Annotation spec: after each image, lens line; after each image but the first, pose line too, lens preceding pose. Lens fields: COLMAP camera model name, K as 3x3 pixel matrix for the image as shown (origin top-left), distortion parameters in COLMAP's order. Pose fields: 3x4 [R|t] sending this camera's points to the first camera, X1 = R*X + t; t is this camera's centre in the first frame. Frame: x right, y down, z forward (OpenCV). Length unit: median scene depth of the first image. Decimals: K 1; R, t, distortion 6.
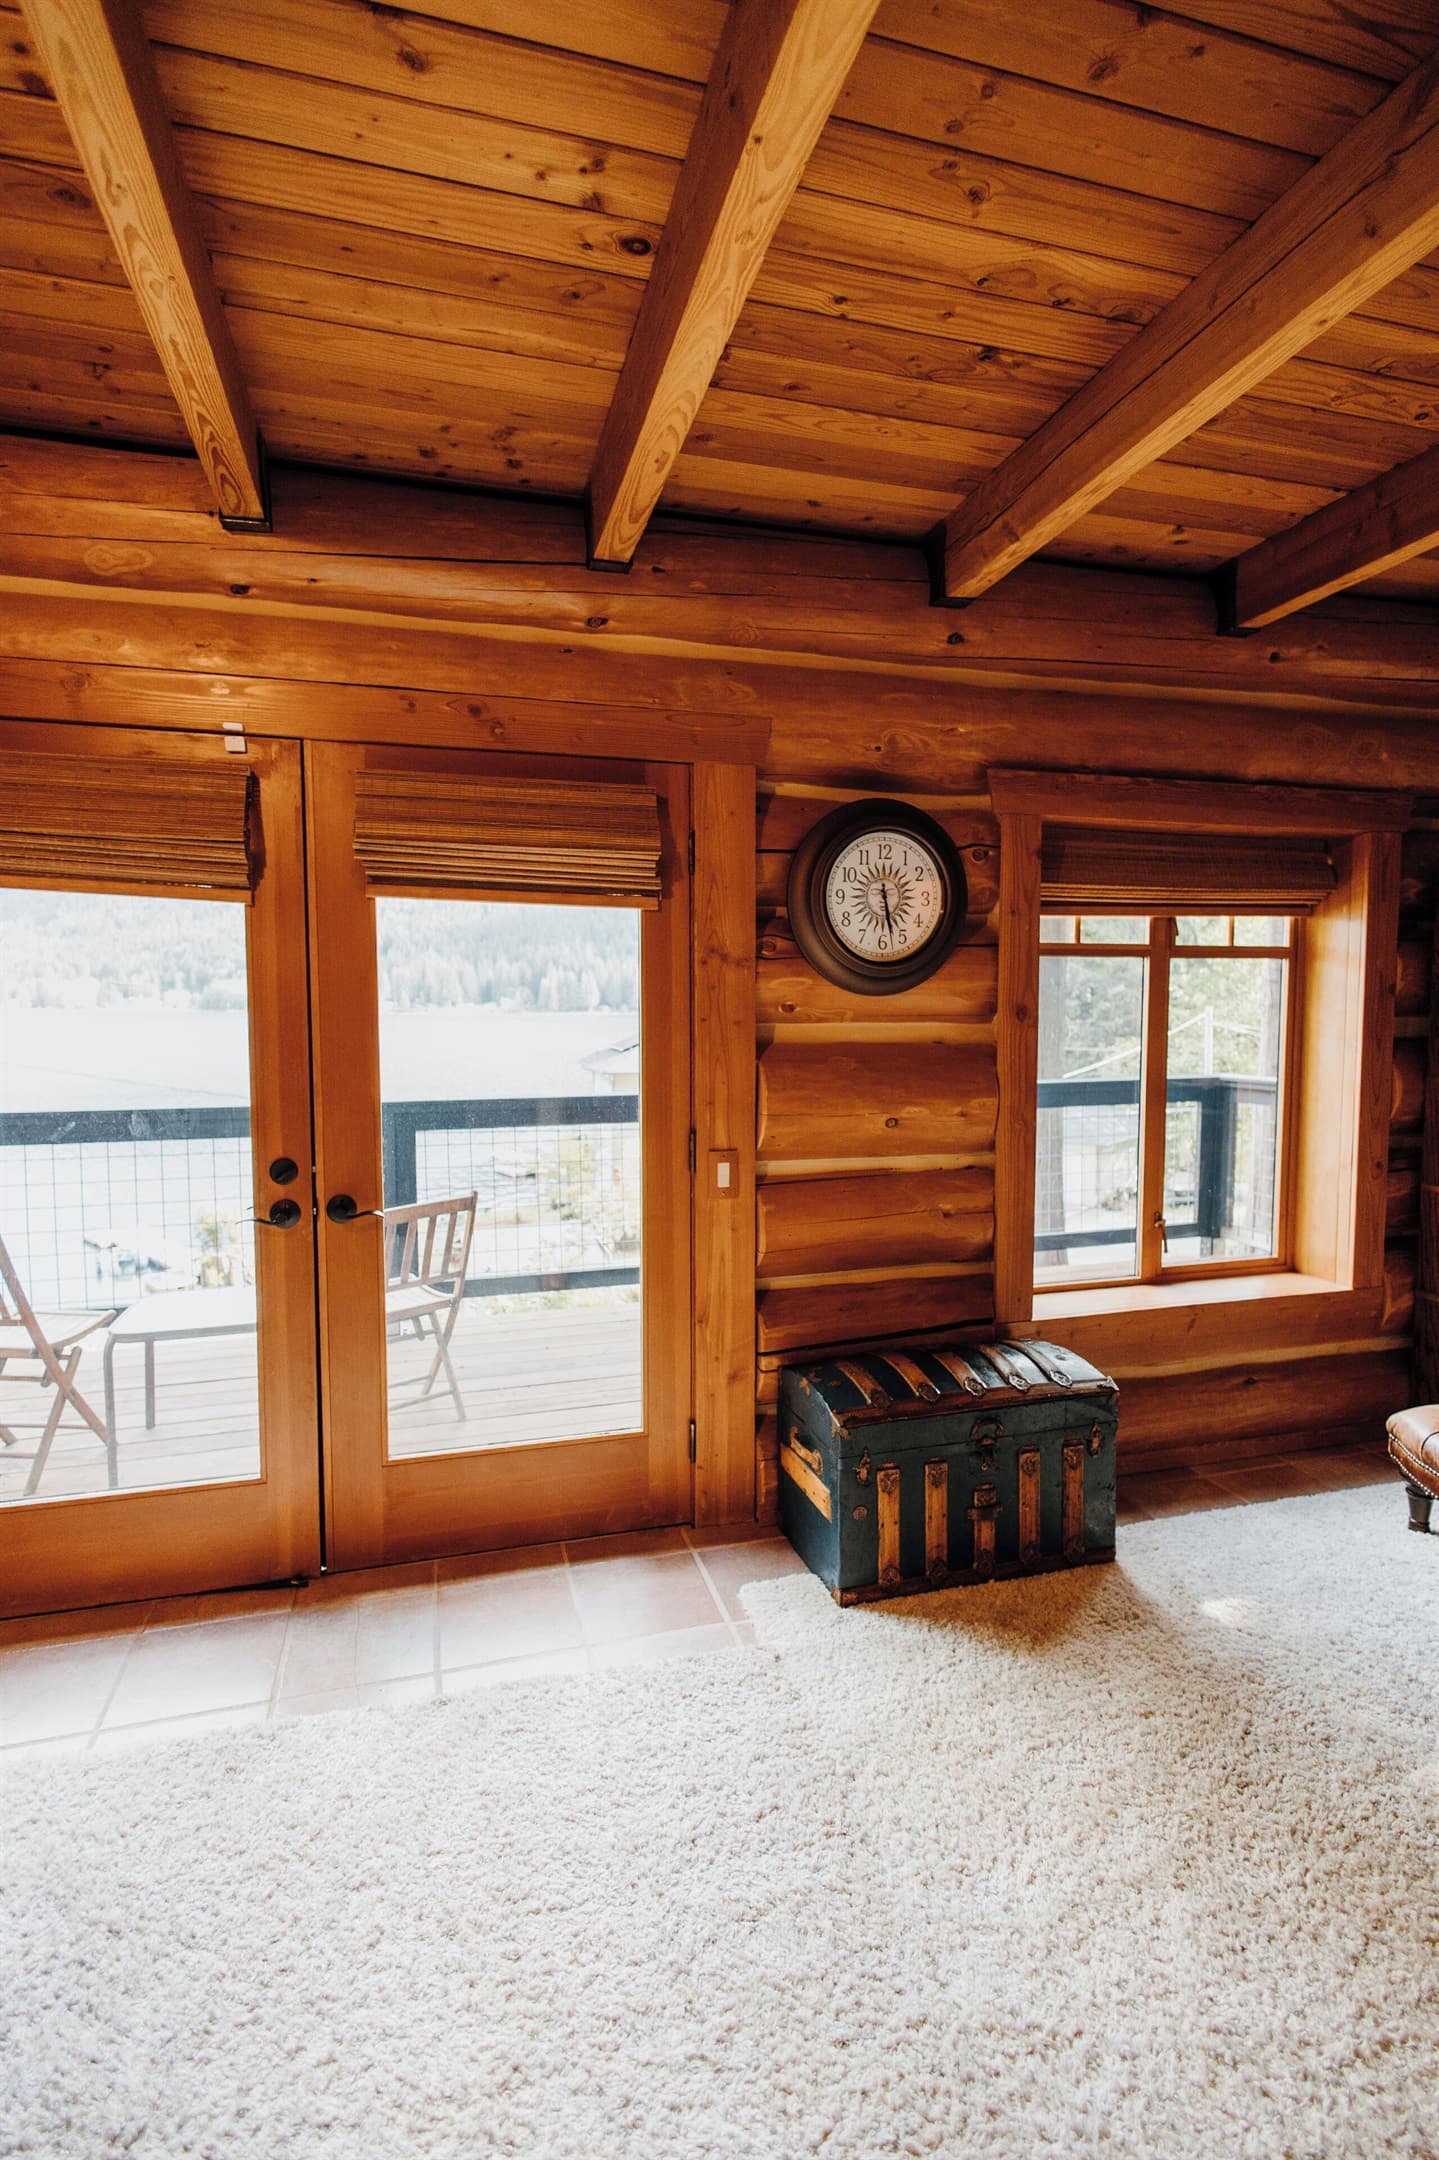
lens RADIAL K [[1156.6, 0, 719.5], [0, 1156.6, 1080.0], [0, 0, 1]] dist [0.006739, 0.000187]
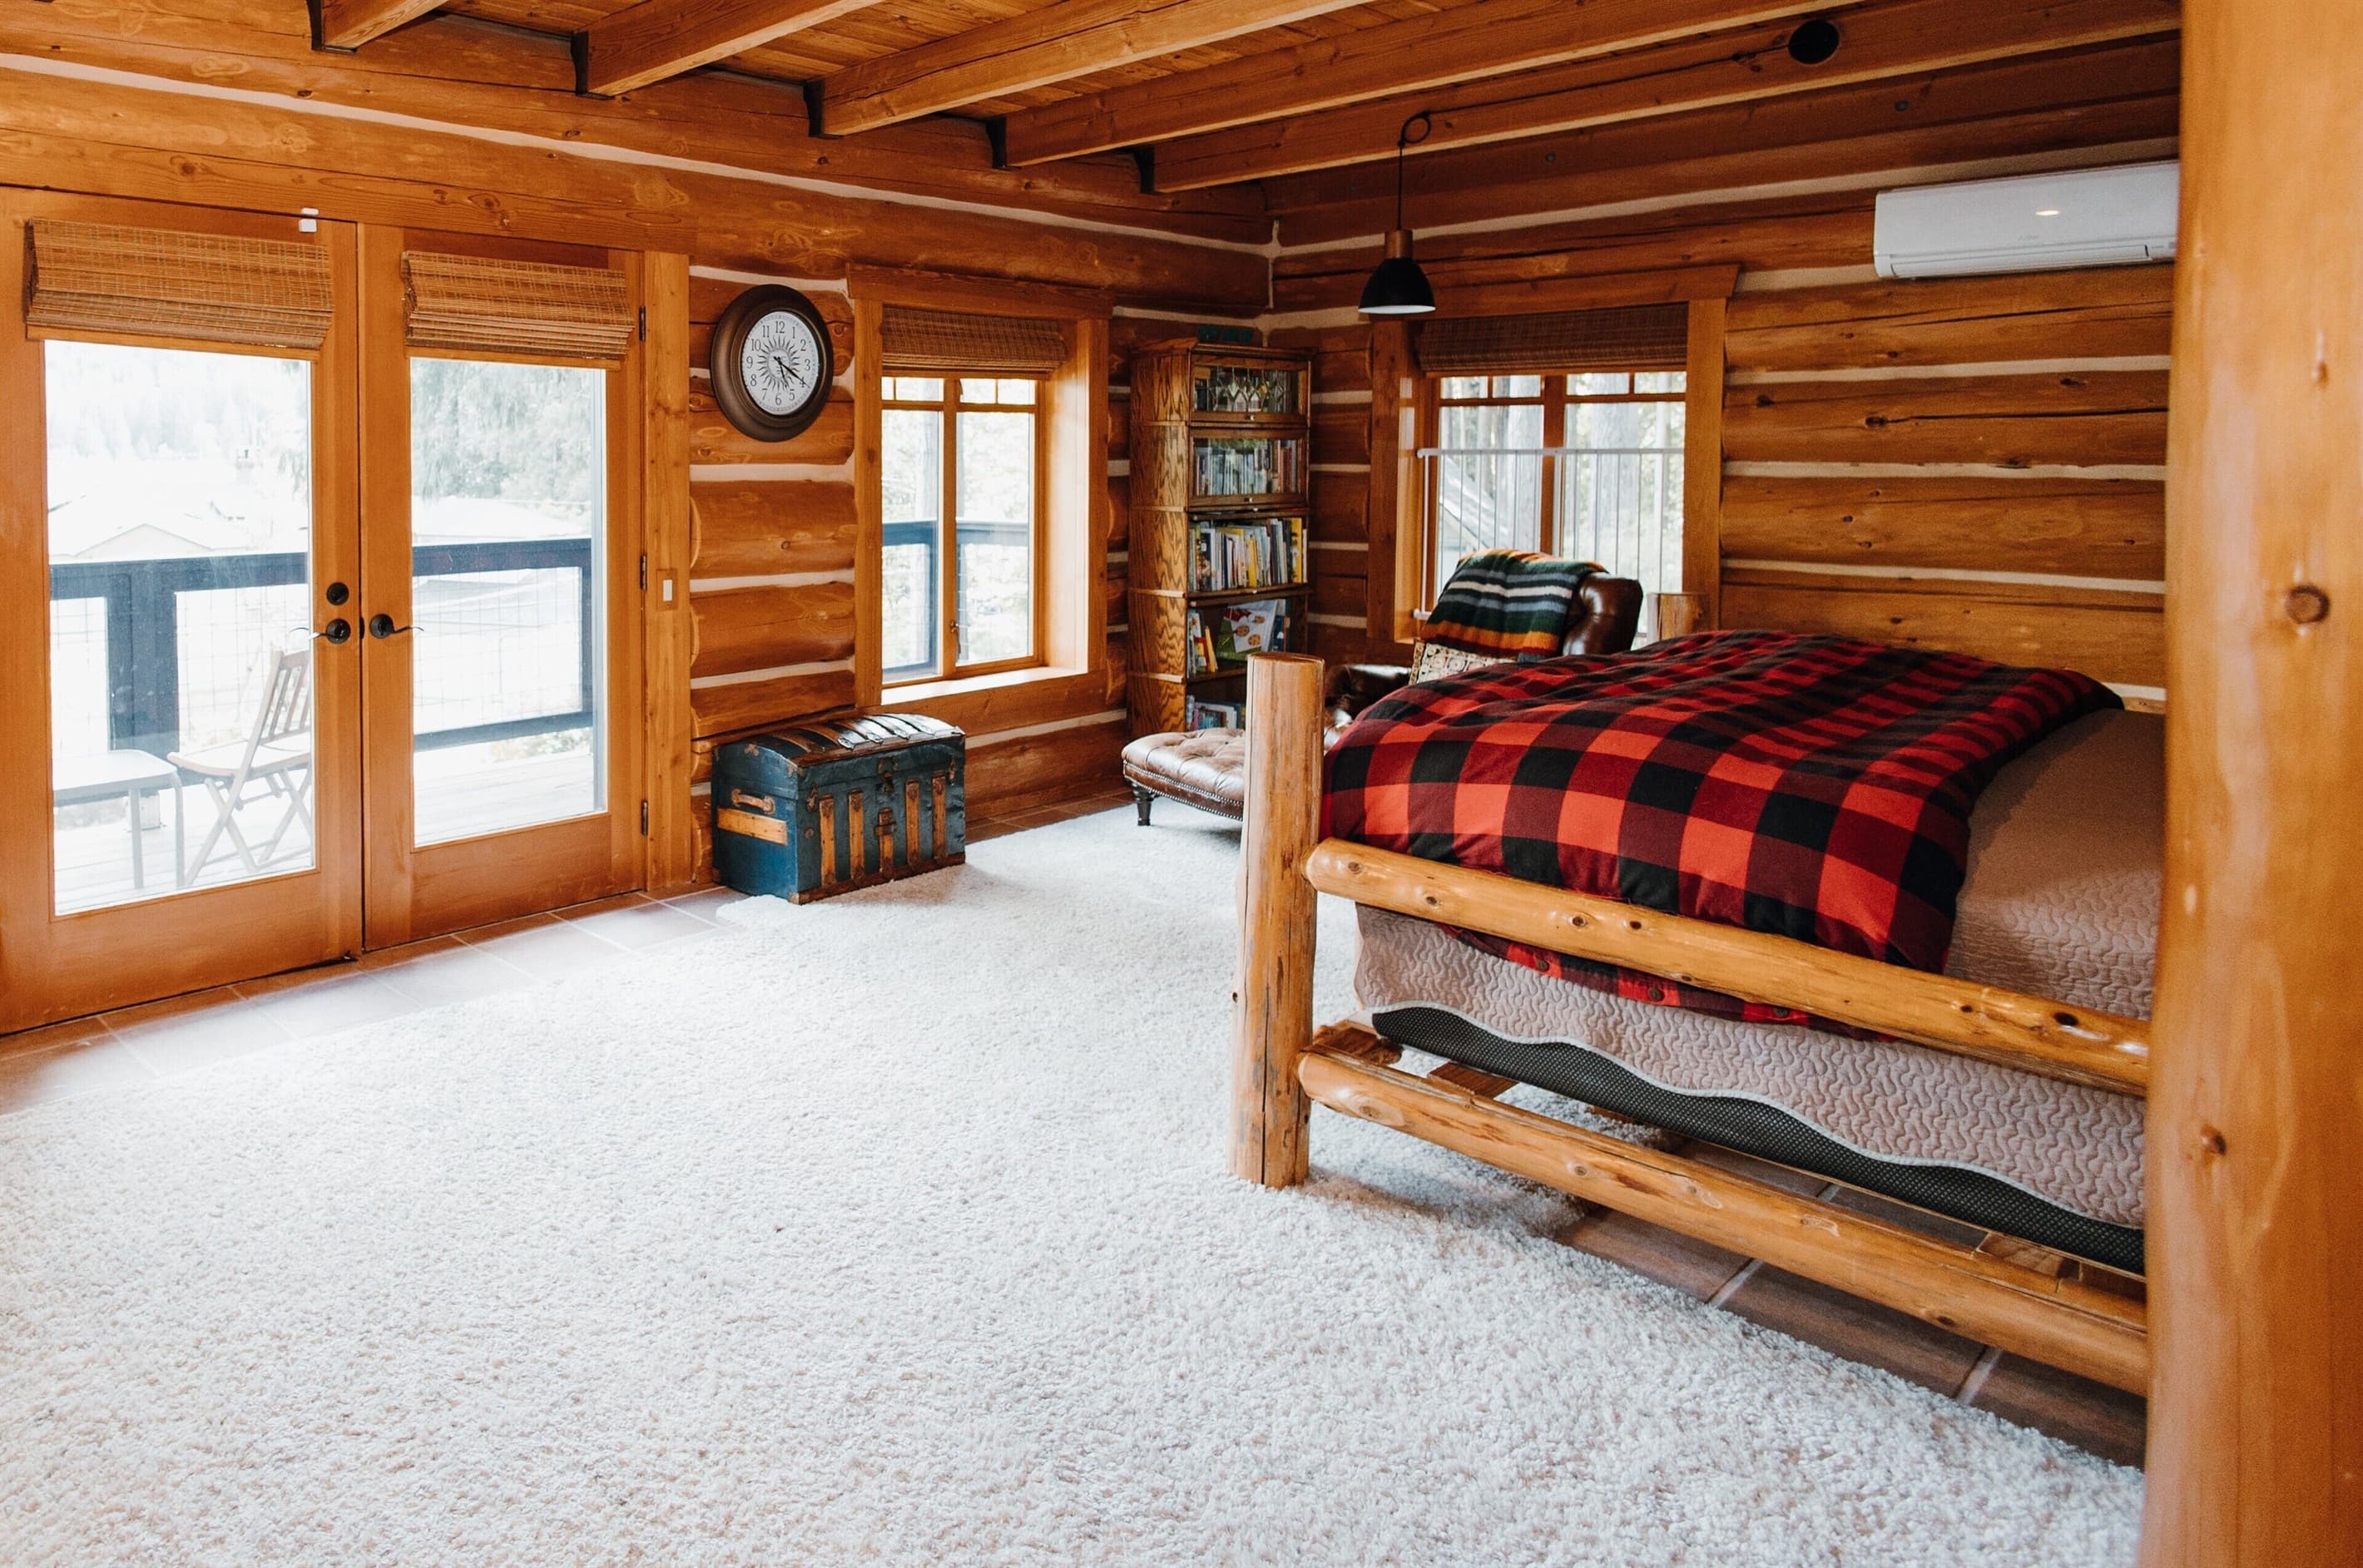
lens RADIAL K [[3025.3, 0, 1181.5], [0, 3025.3, 784.0], [0, 0, 1]] dist [-0.025985, -0.029911]
pose [[0.797097, -0.063562, 0.600497, -1.469377], [0.036035, 0.997679, 0.057772, 0.119915], [-0.602776, -0.024411, 0.797537, -1.837459]]
